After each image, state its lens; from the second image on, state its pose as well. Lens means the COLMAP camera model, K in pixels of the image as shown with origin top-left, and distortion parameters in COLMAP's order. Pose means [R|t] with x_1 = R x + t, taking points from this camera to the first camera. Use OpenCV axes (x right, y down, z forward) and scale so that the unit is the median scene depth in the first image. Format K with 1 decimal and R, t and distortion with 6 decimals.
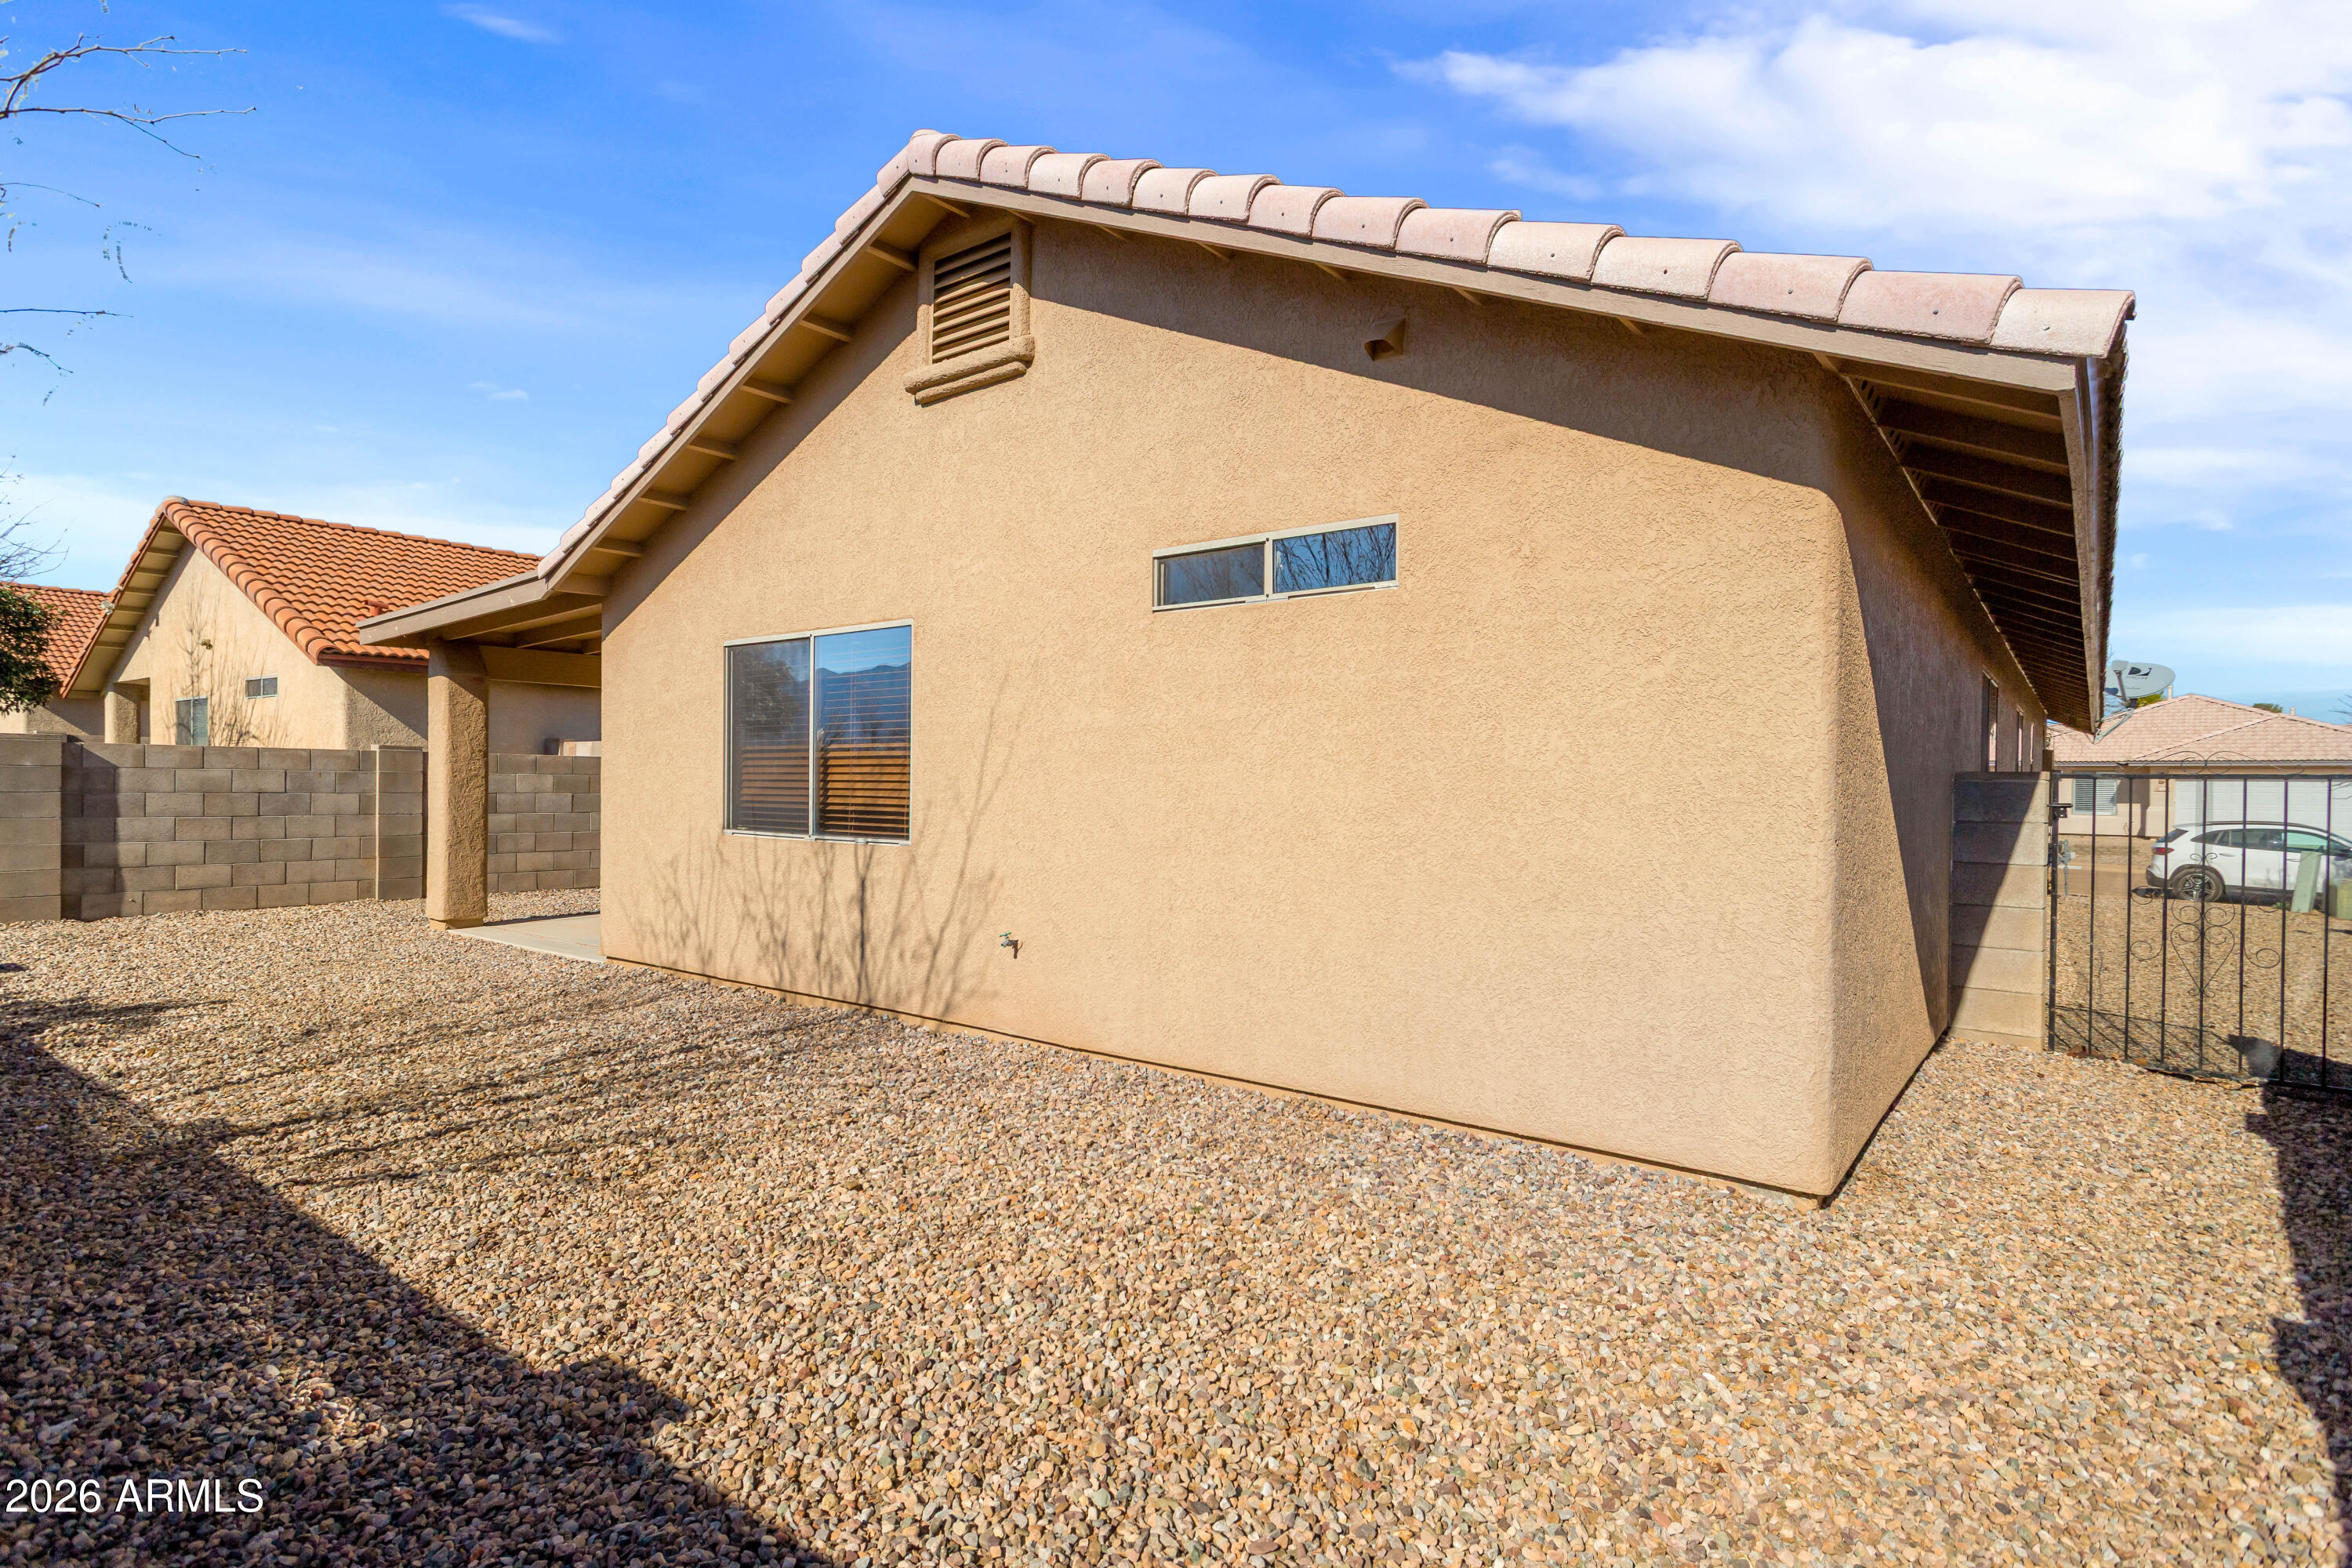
lens RADIAL K [[1181.3, 0, 1187.8], [0, 1181.3, 764.3], [0, 0, 1]] dist [0.001619, 0.001372]
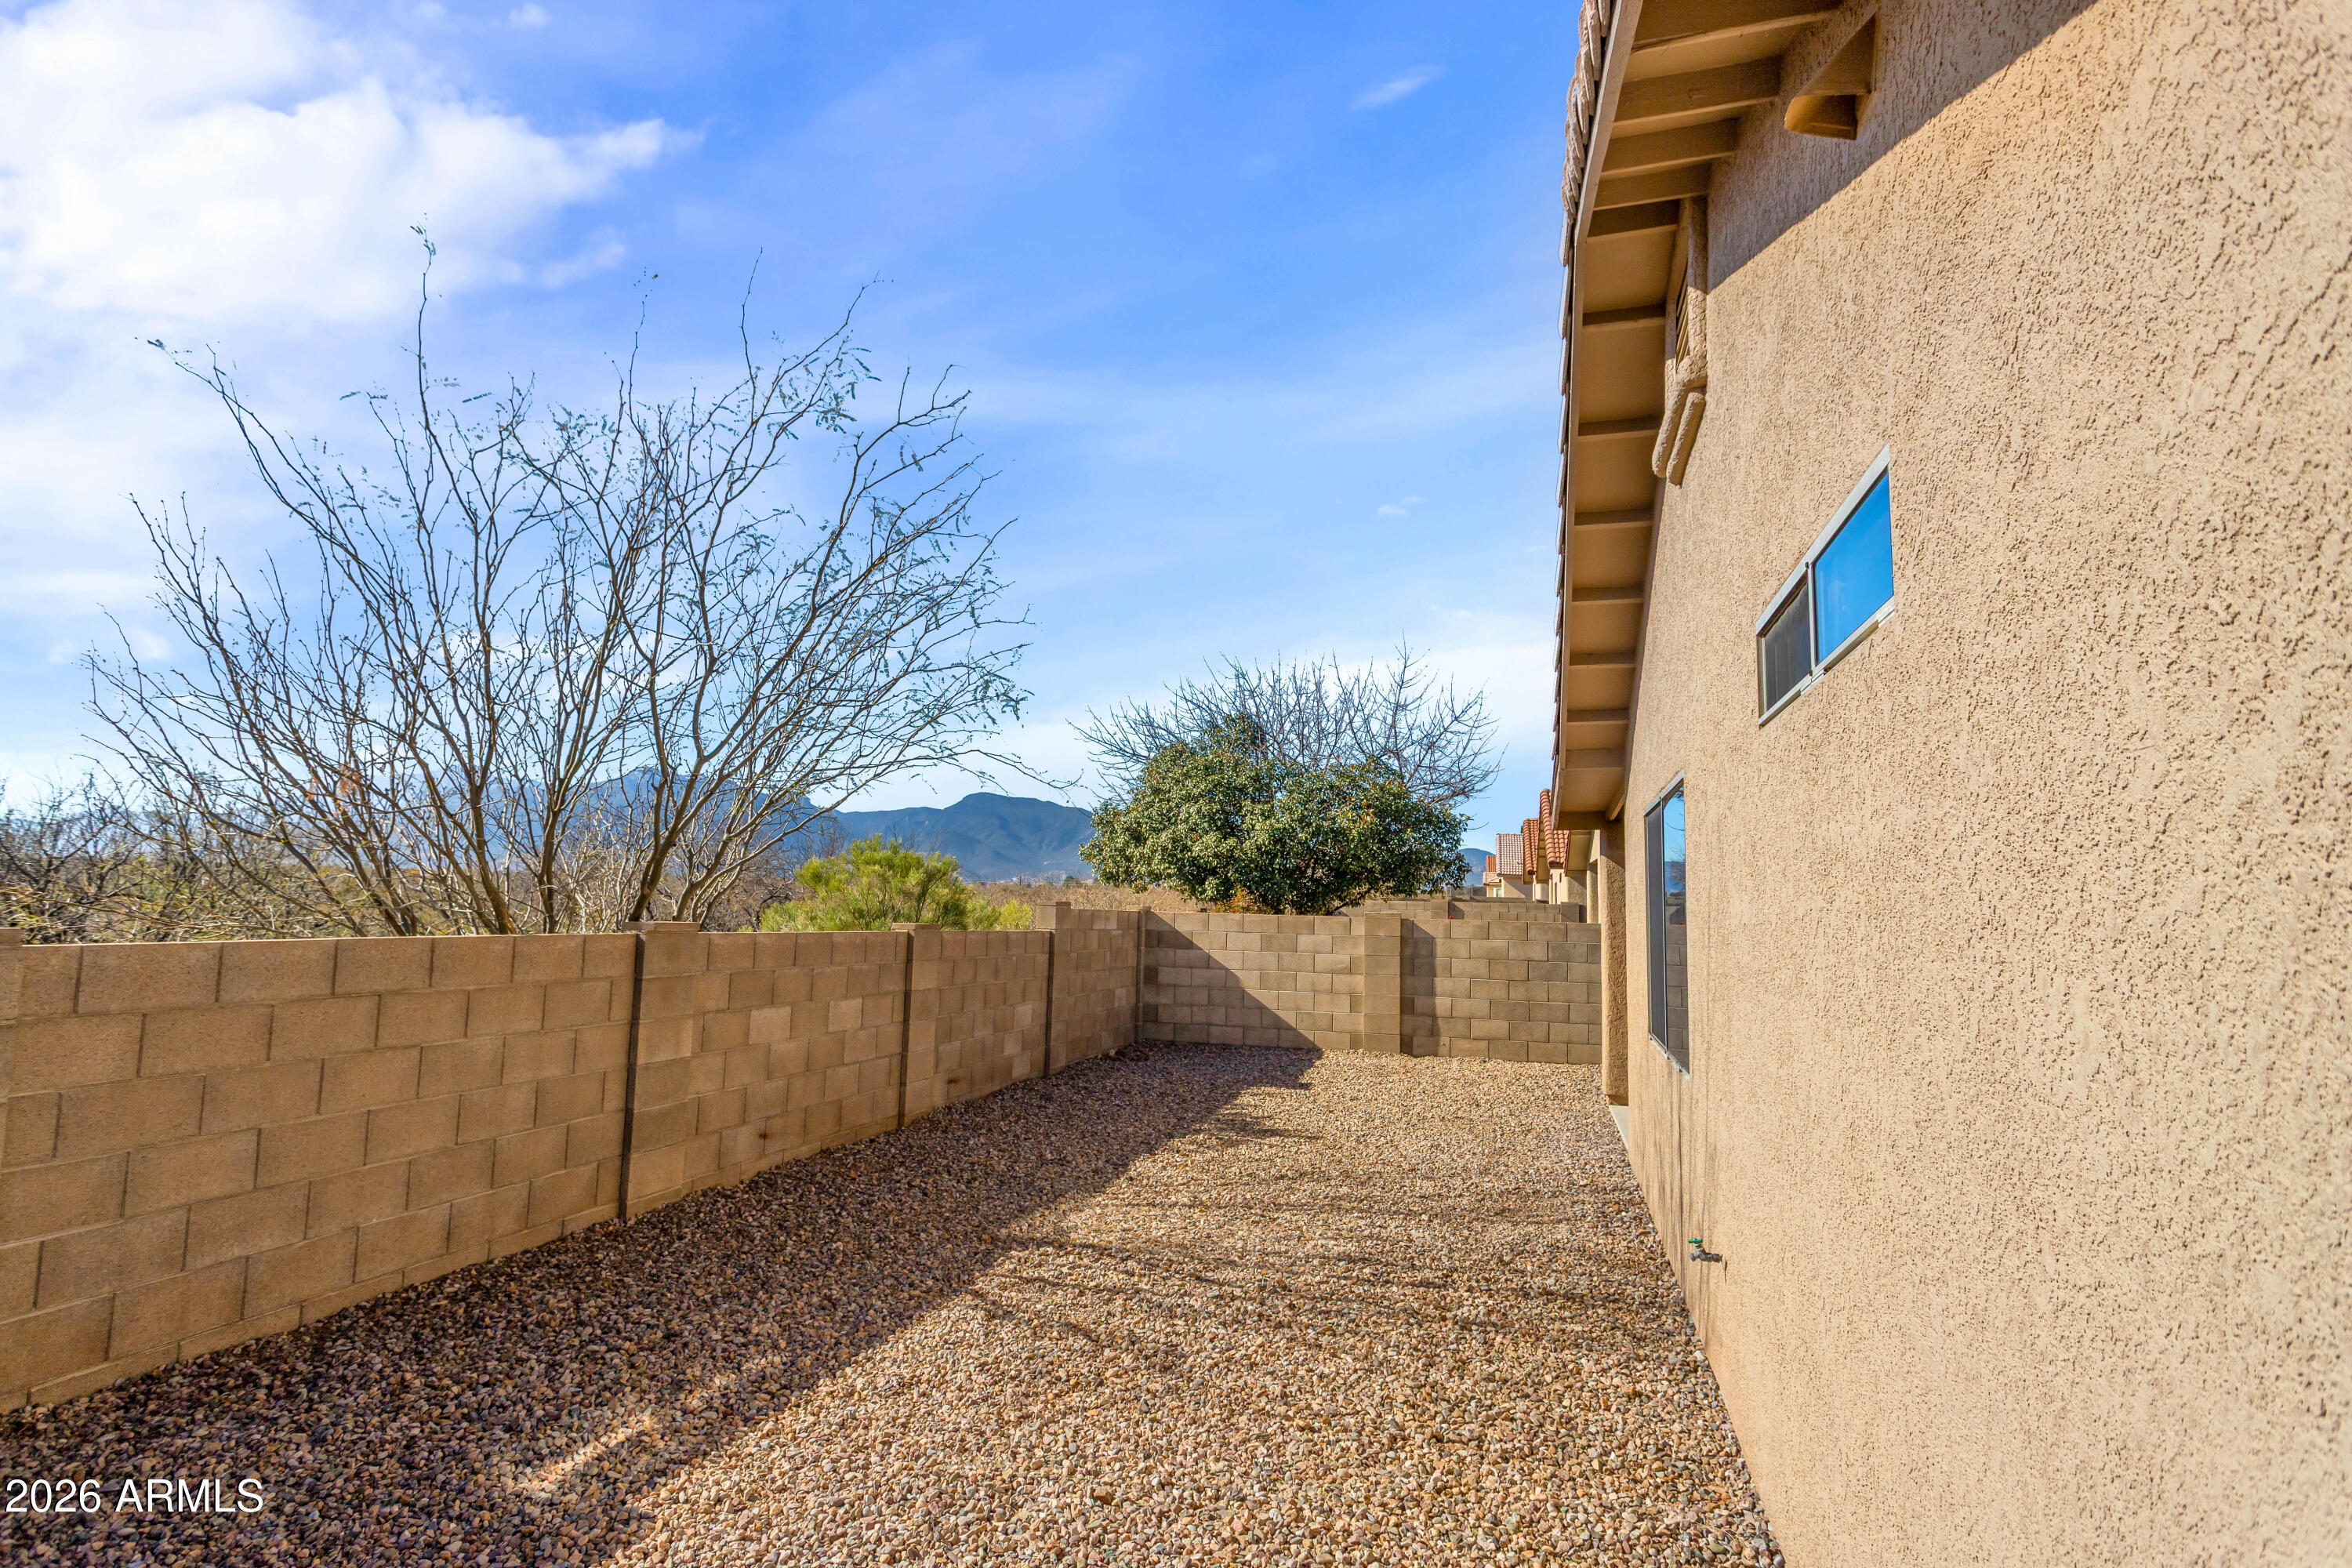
lens RADIAL K [[1181.3, 0, 1187.8], [0, 1181.3, 764.3], [0, 0, 1]] dist [0.001619, 0.001372]
pose [[0.341365, -0.119601, -0.932291, 0.192507], [-0.002256, 0.991764, -0.128056, -0.016270], [0.939928, 0.045817, 0.338284, 0.250470]]
